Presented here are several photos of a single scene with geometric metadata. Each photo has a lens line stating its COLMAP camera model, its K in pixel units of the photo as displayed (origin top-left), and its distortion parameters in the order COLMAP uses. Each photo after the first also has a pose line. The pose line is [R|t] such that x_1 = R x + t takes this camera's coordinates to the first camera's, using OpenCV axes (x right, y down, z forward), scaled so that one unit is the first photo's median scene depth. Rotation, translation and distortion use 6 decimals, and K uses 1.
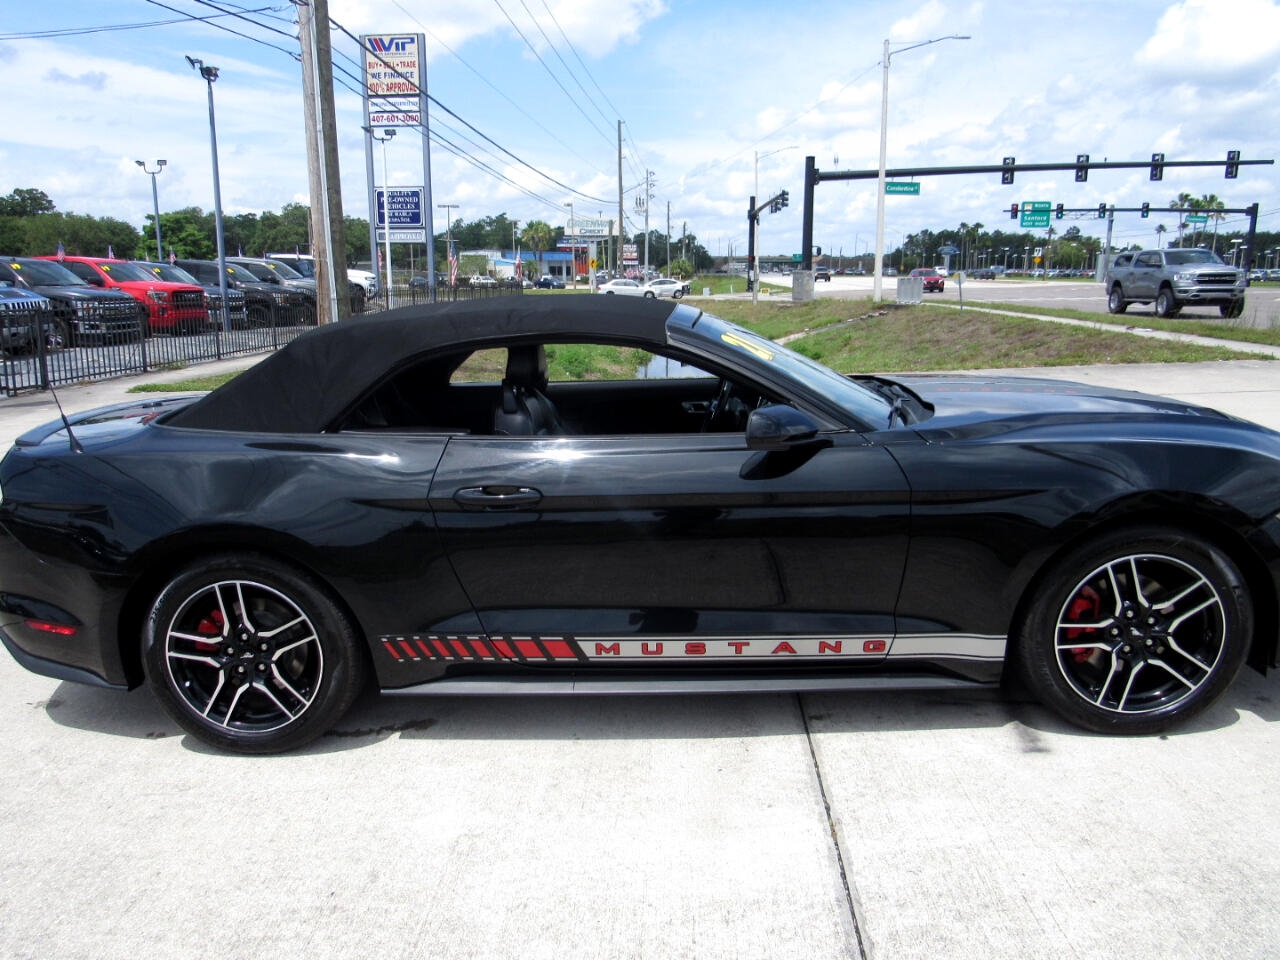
lens RADIAL K [[936.0, 0, 640.0], [0, 936.0, 480.0], [0, 0, 1]] dist [-0.018810, 0.005202]
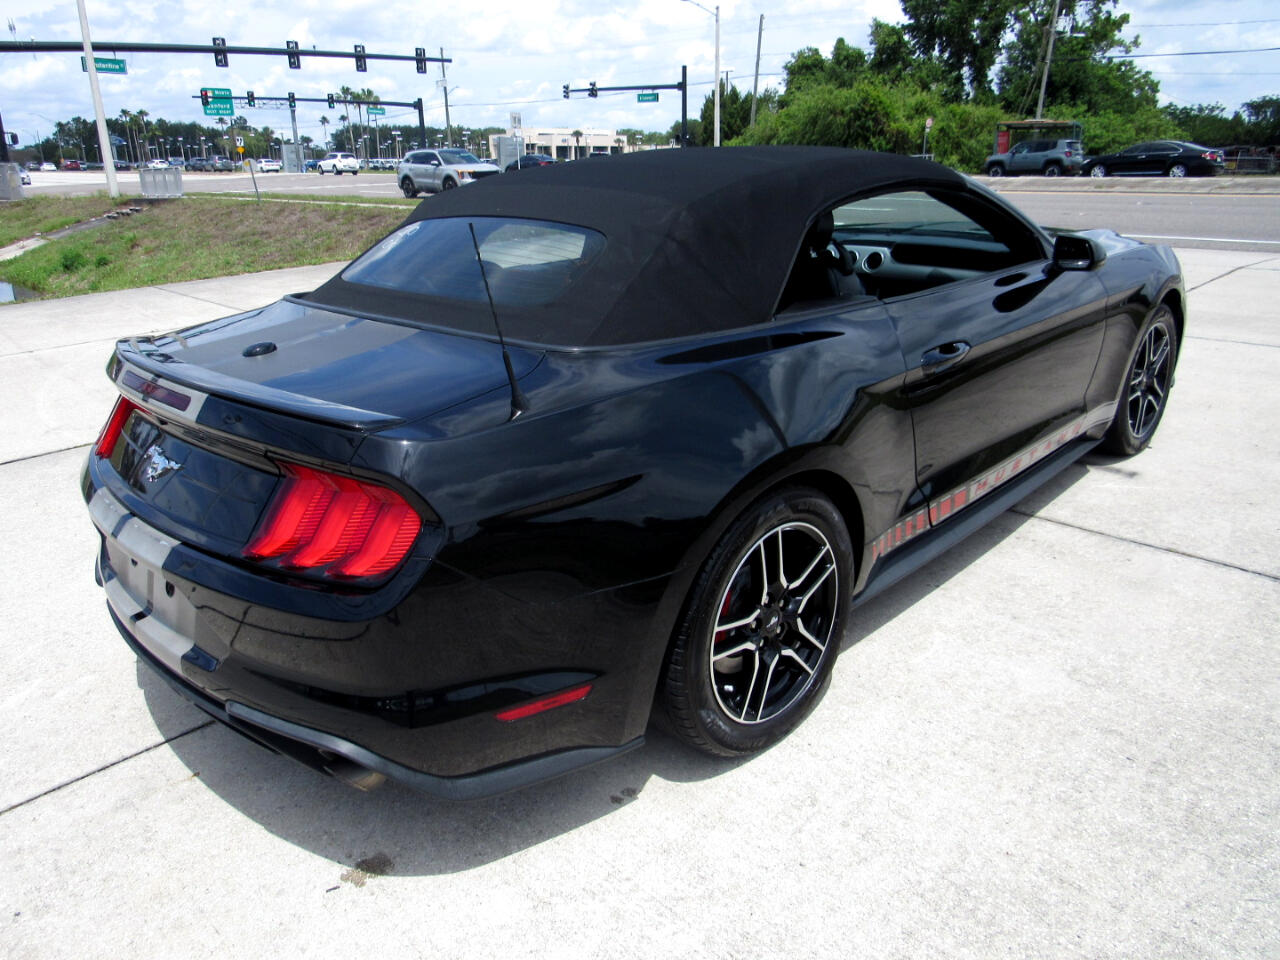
lens RADIAL K [[908.8, 0, 640.0], [0, 908.8, 480.0], [0, 0, 1]] dist [-0.010351, -0.003623]
pose [[0.663787, -0.252125, 0.704145, -0.124235], [0.169467, 0.967684, 0.186733, -0.010475], [-0.728470, -0.004621, 0.685062, 0.070694]]
